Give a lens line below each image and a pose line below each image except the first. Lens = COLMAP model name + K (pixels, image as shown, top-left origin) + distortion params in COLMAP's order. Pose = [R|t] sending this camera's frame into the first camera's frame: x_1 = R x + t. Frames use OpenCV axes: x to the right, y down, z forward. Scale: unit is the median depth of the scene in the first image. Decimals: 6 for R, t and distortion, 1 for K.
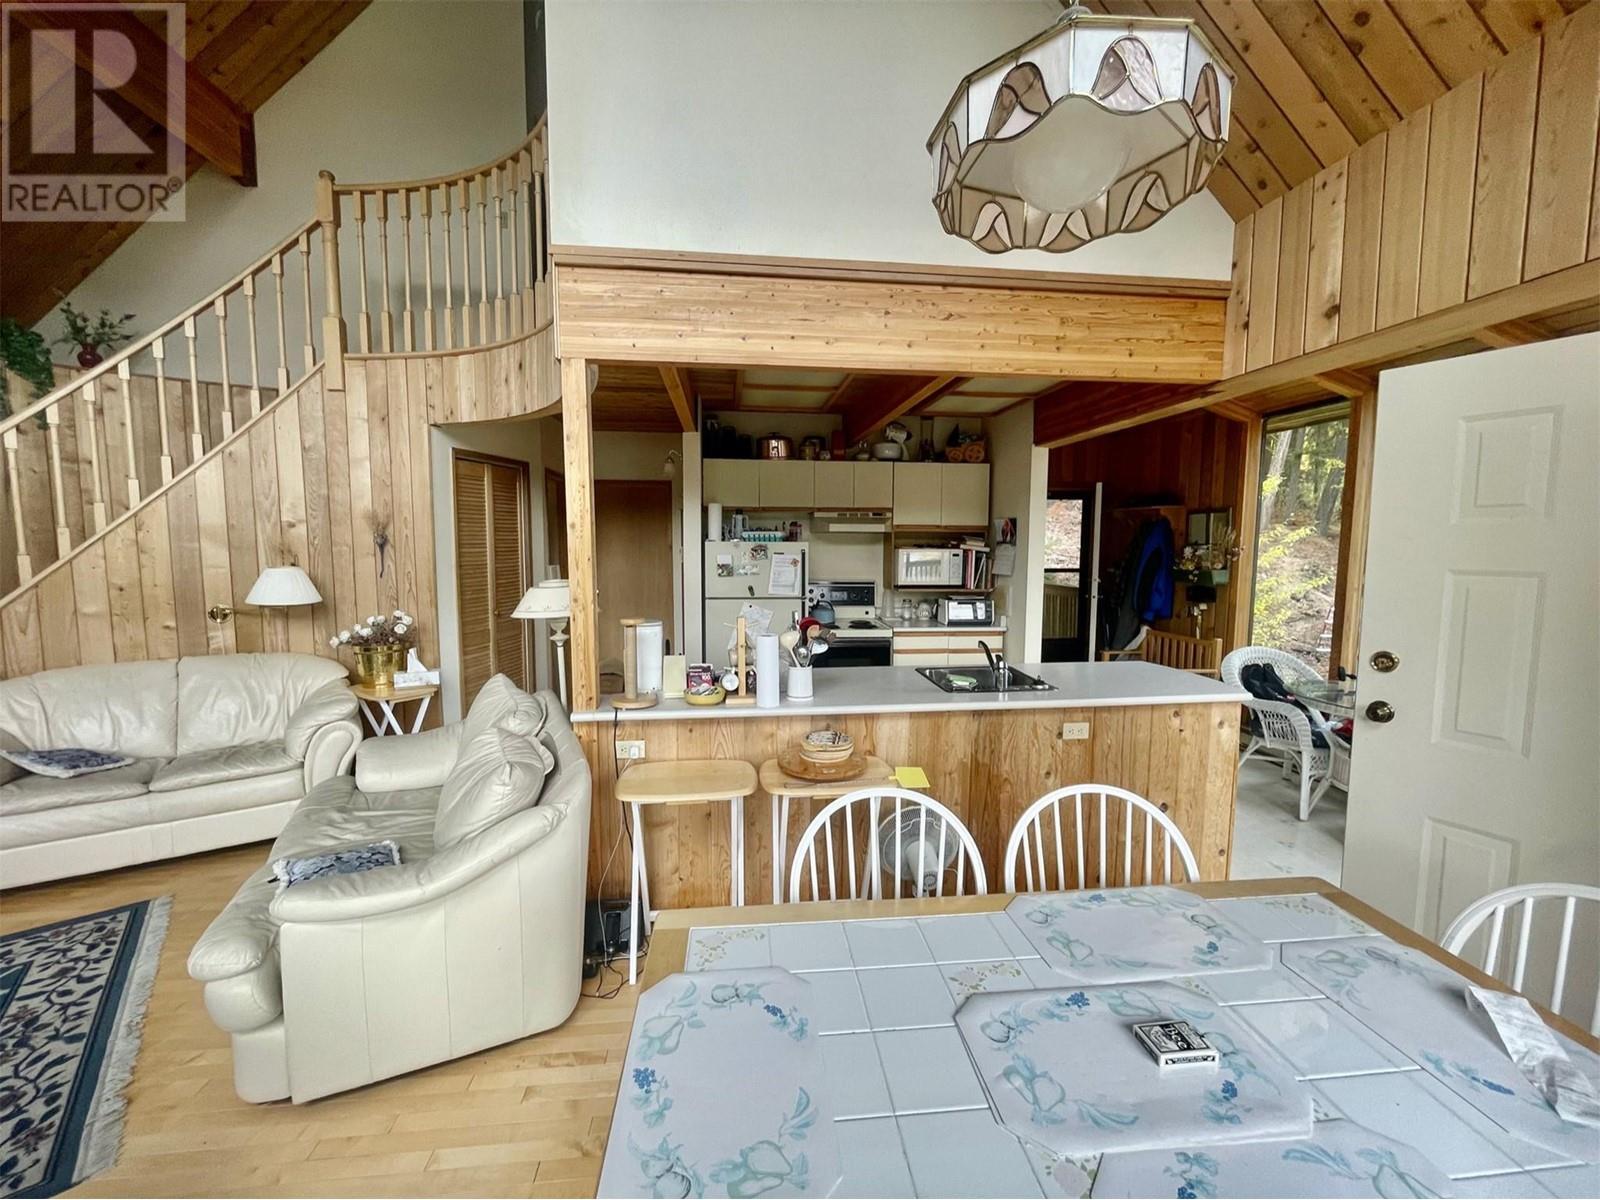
lens RADIAL K [[644.7, 0, 799.0], [0, 644.7, 600.3], [0, 0, 1]] dist [-0.002809, -0.000455]
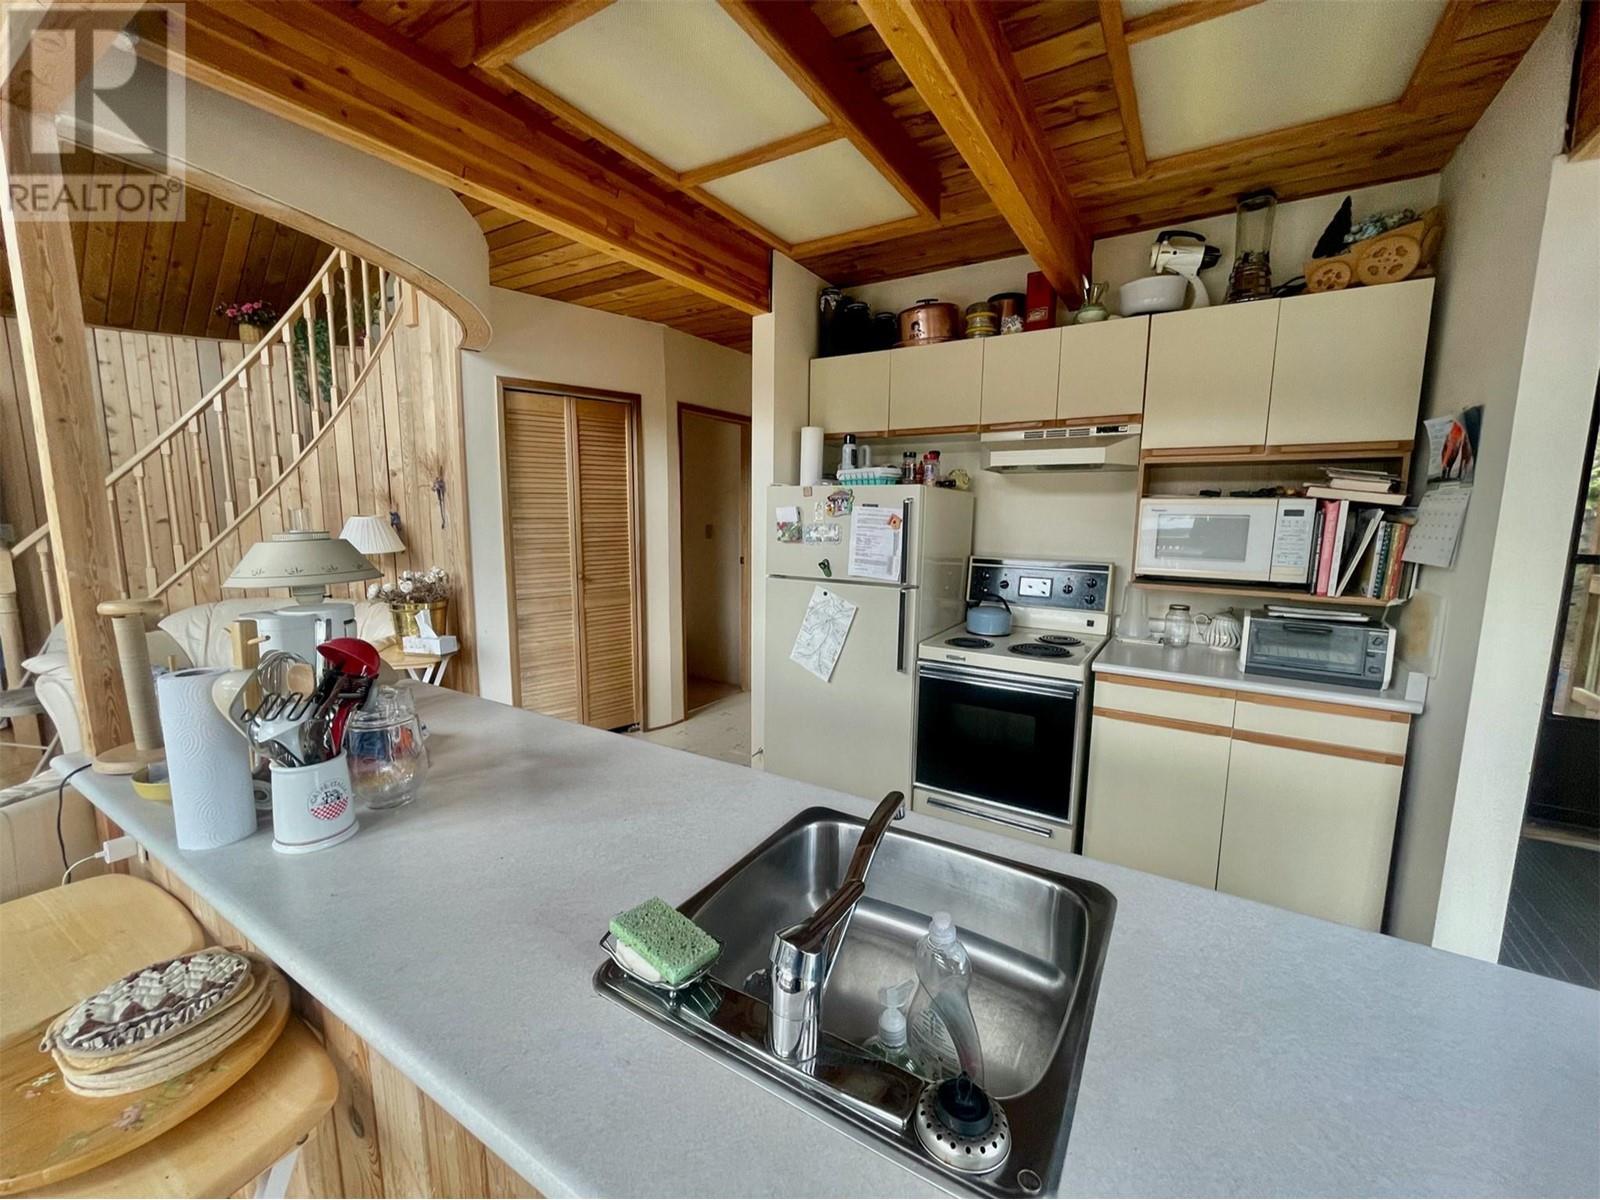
lens RADIAL K [[644.7, 0, 799.6], [0, 644.7, 600.3], [0, 0, 1]] dist [-0.002809, -0.000455]
pose [[0.787085, 0.089484, -0.610319, 0.329575], [-0.061582, 0.995878, 0.066595, -0.027679], [0.613763, -0.014831, 0.789351, 0.611289]]
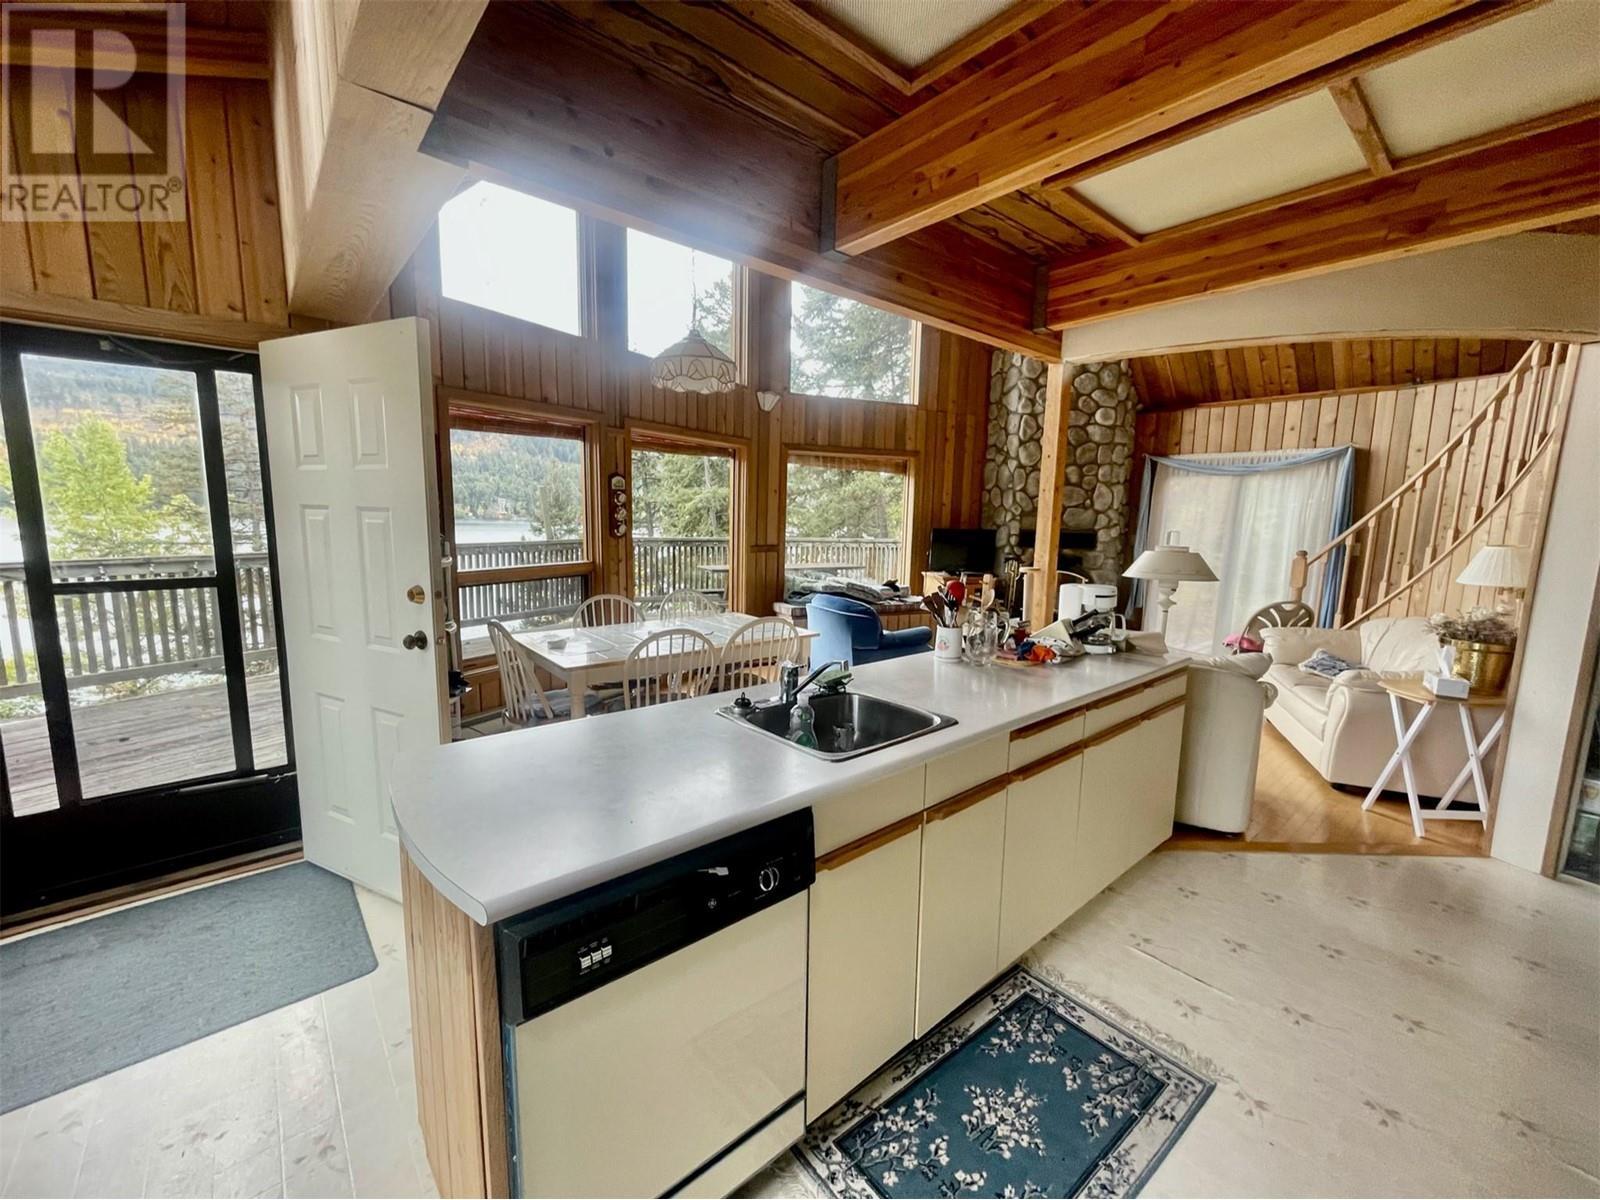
lens RADIAL K [[644.7, 0, 799.7], [0, 644.7, 599.5], [0, 0, 1]] dist [-0.002809, -0.000455]
pose [[-0.828694, 0.055927, -0.556900, 0.525360], [-0.074081, 0.975281, 0.208179, -0.089550], [0.554777, 0.213773, -0.804067, 1.165273]]
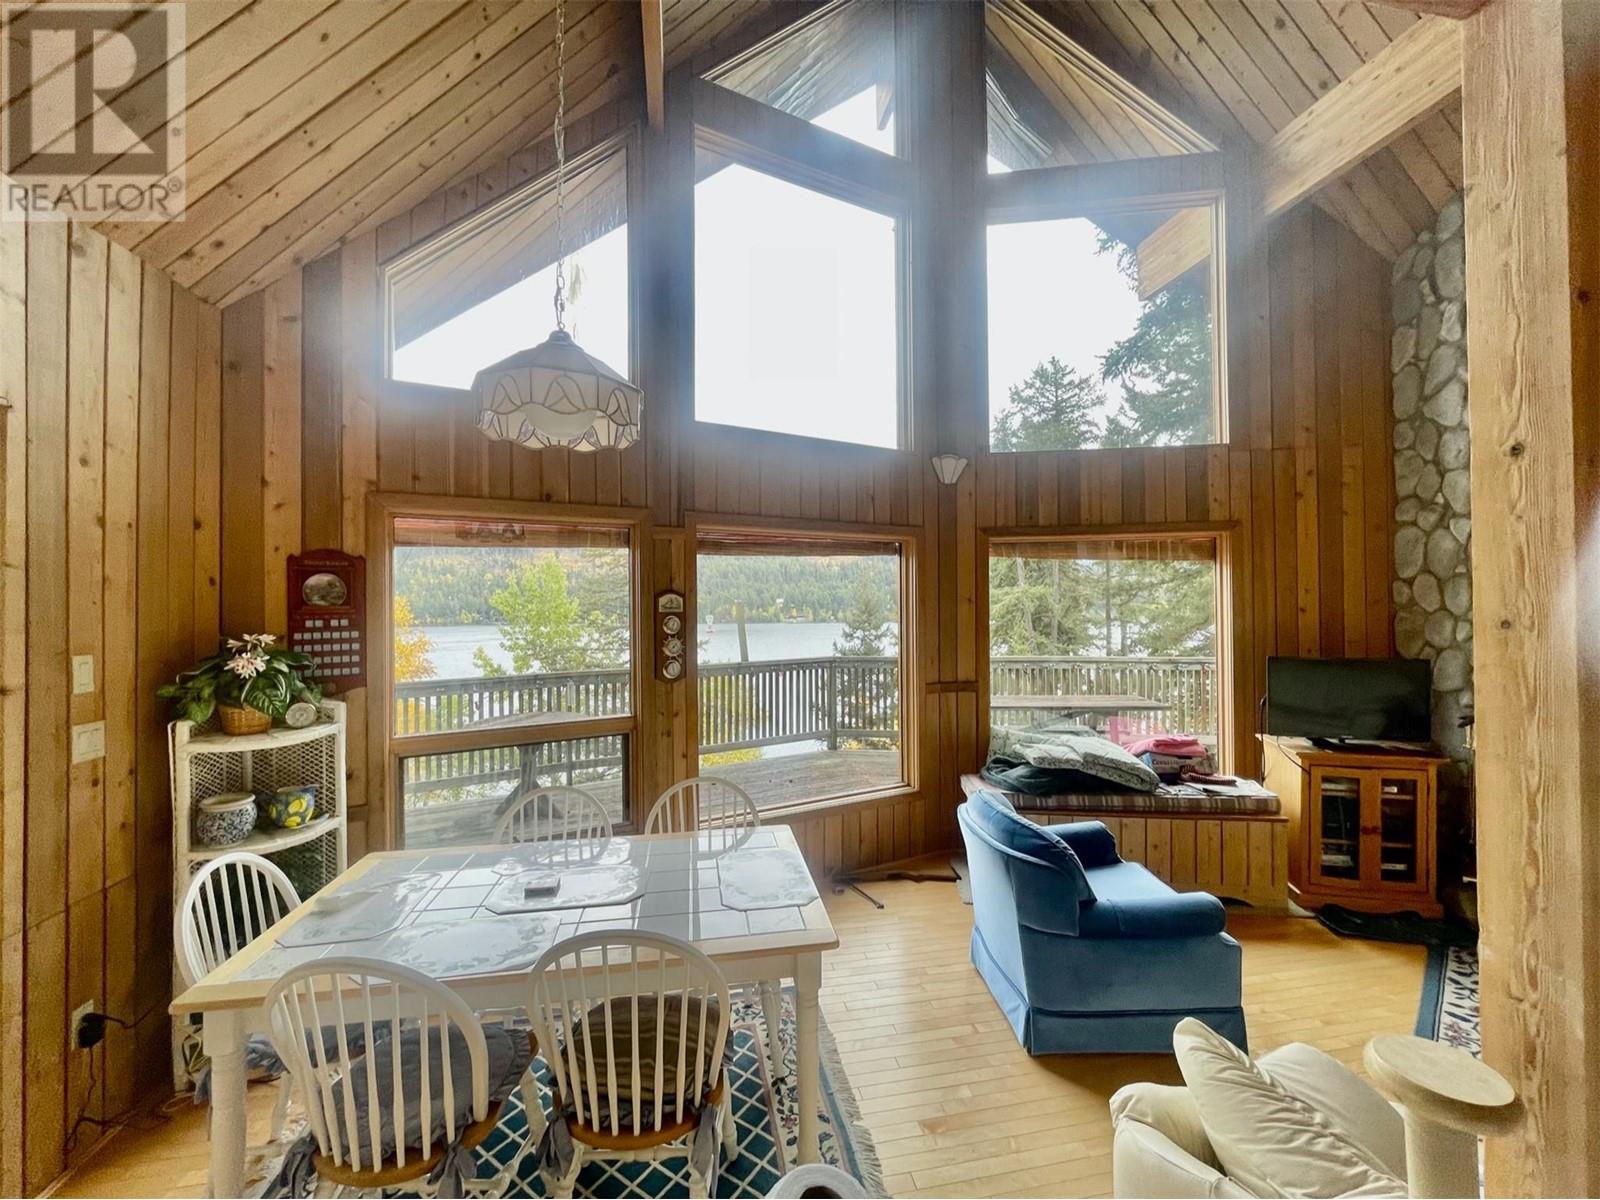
lens RADIAL K [[644.7, 0, 801.6], [0, 644.7, 599.1], [0, 0, 1]] dist [-0.002809, -0.000455]
pose [[-0.997239, 0.006157, -0.073999, -0.021658], [0.000558, 0.997149, 0.075453, -0.095405], [0.074252, 0.075203, -0.994400, 0.786345]]
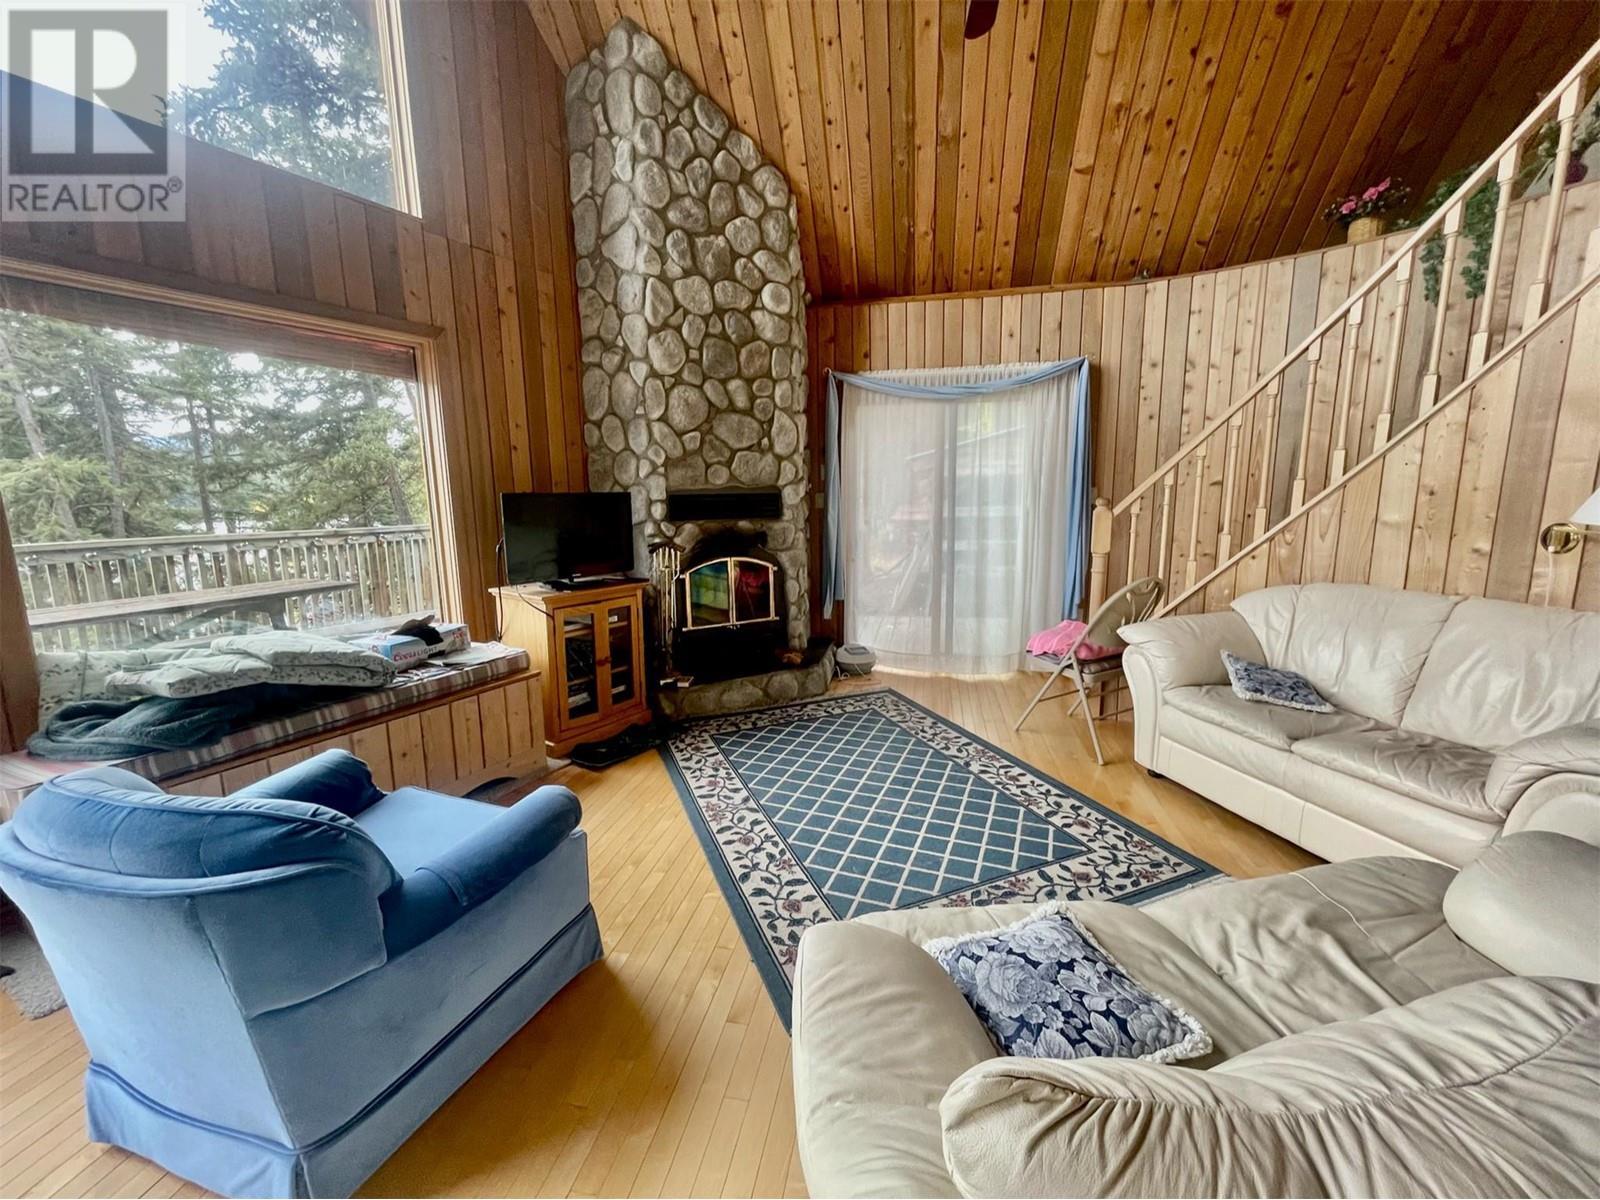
lens RADIAL K [[644.7, 0, 803.2], [0, 644.7, 599.6], [0, 0, 1]] dist [-0.002809, -0.000455]
pose [[-0.297100, 0.161417, -0.941104, -0.112252], [-0.070406, 0.979221, 0.190182, 0.012542], [0.952247, 0.122763, -0.279562, 0.496597]]
